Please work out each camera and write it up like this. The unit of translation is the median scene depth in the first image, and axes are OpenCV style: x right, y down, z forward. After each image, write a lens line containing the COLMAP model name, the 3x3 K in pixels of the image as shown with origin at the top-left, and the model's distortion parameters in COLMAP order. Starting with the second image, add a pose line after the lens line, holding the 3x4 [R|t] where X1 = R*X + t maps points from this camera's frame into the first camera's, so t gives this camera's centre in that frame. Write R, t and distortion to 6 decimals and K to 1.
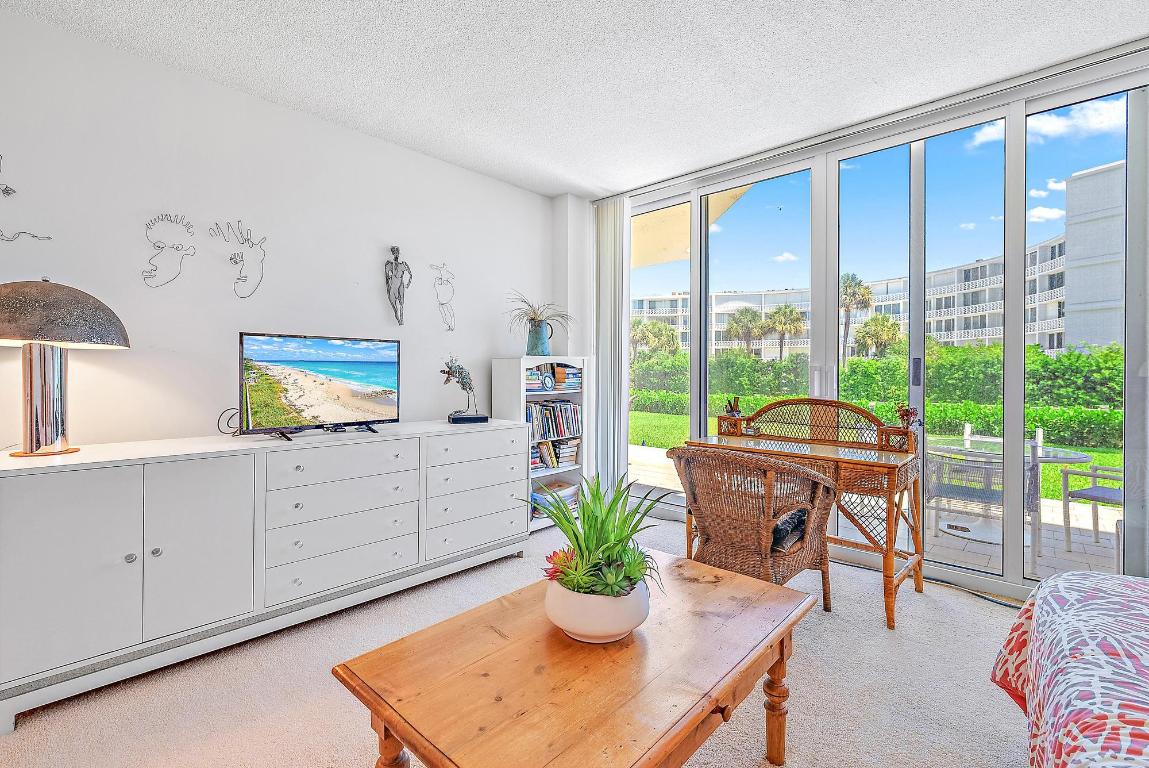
lens RADIAL K [[504.9, 0, 574.5], [0, 504.9, 384.0], [0, 0, 1]] dist [-0.000397, -0.000554]
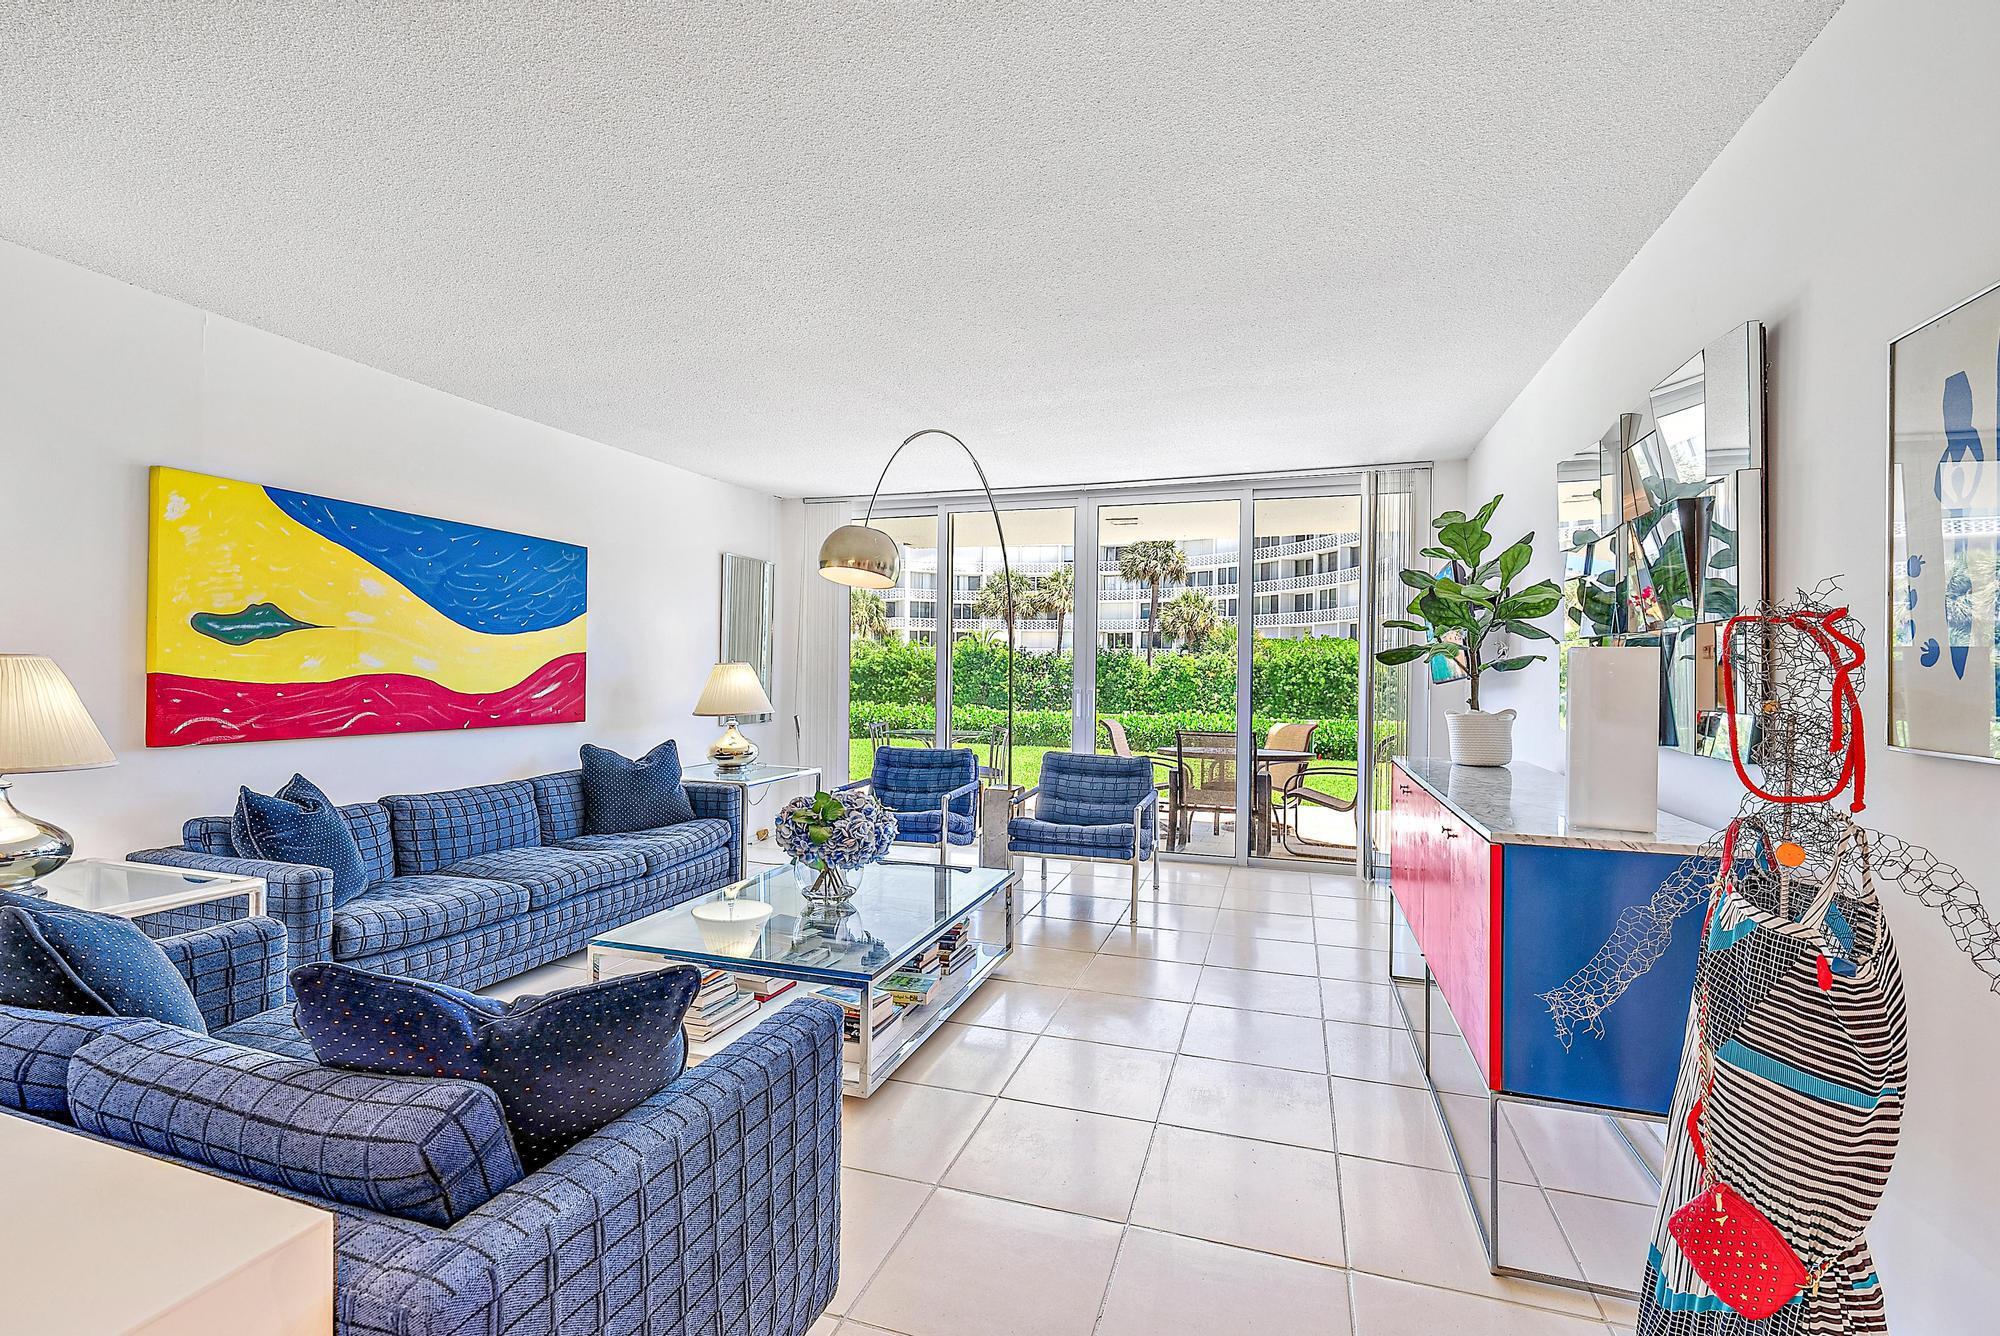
lens RADIAL K [[878.9, 0, 1000.0], [0, 878.9, 668.0], [0, 0, 1]] dist [-0.000397, -0.000554]
pose [[0.907364, 0.007175, 0.420284, -0.137476], [0.002373, 0.999751, -0.022192, -0.005261], [-0.420338, 0.021134, 0.907121, 0.016356]]
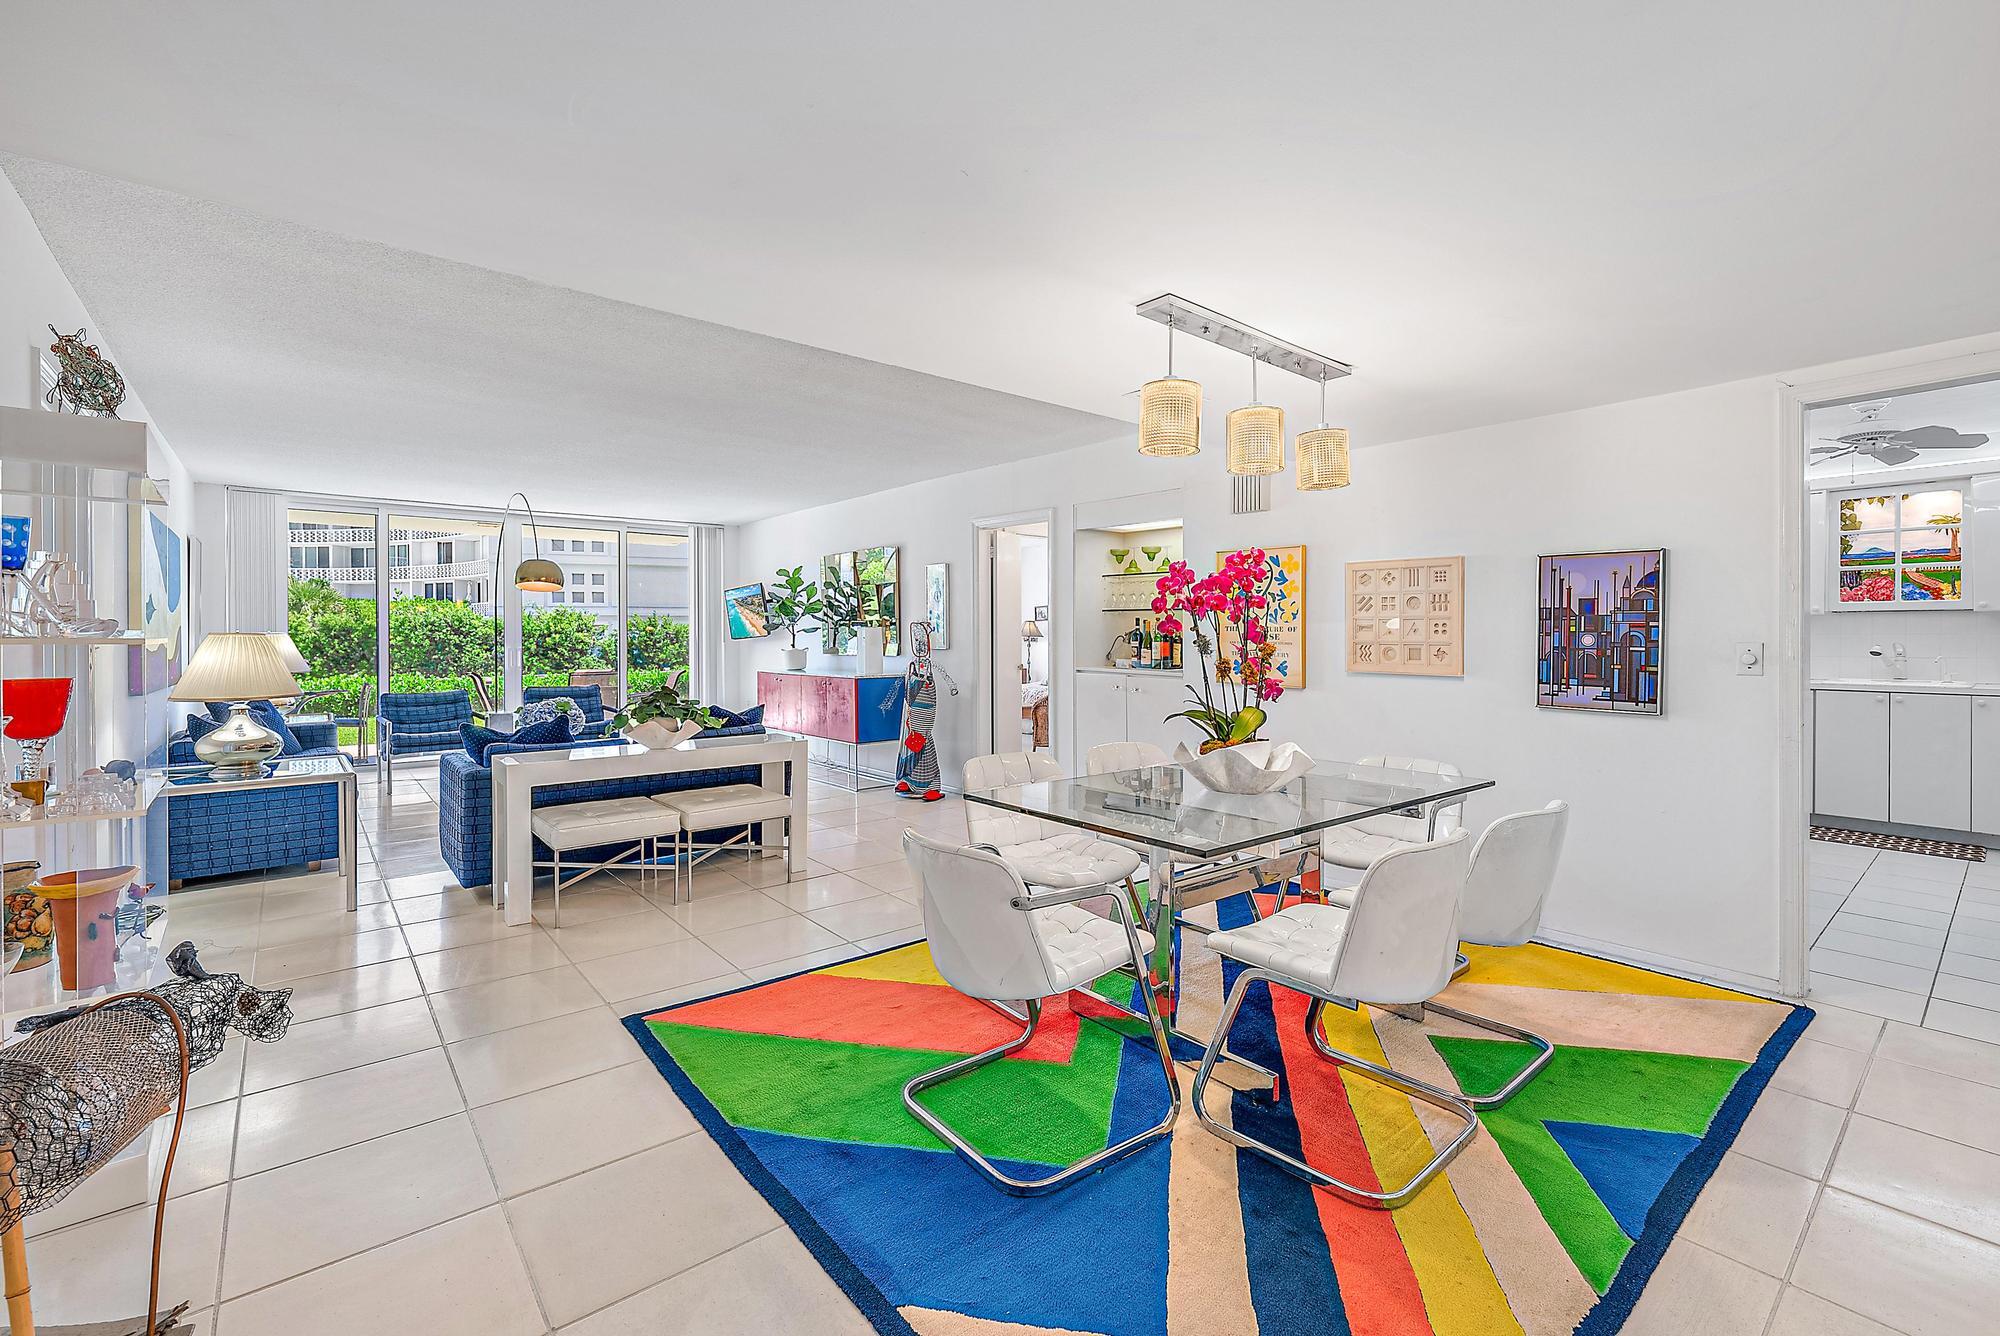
lens RADIAL K [[863.6, 0, 1010.0], [0, 863.6, 642.9], [0, 0, 1]] dist [0.001005, 0.000090]
pose [[0.123032, -0.013282, 0.992314, -0.278663], [0.025132, 0.999631, 0.010264, -0.005076], [-0.992084, 0.023676, 0.123320, -0.007373]]
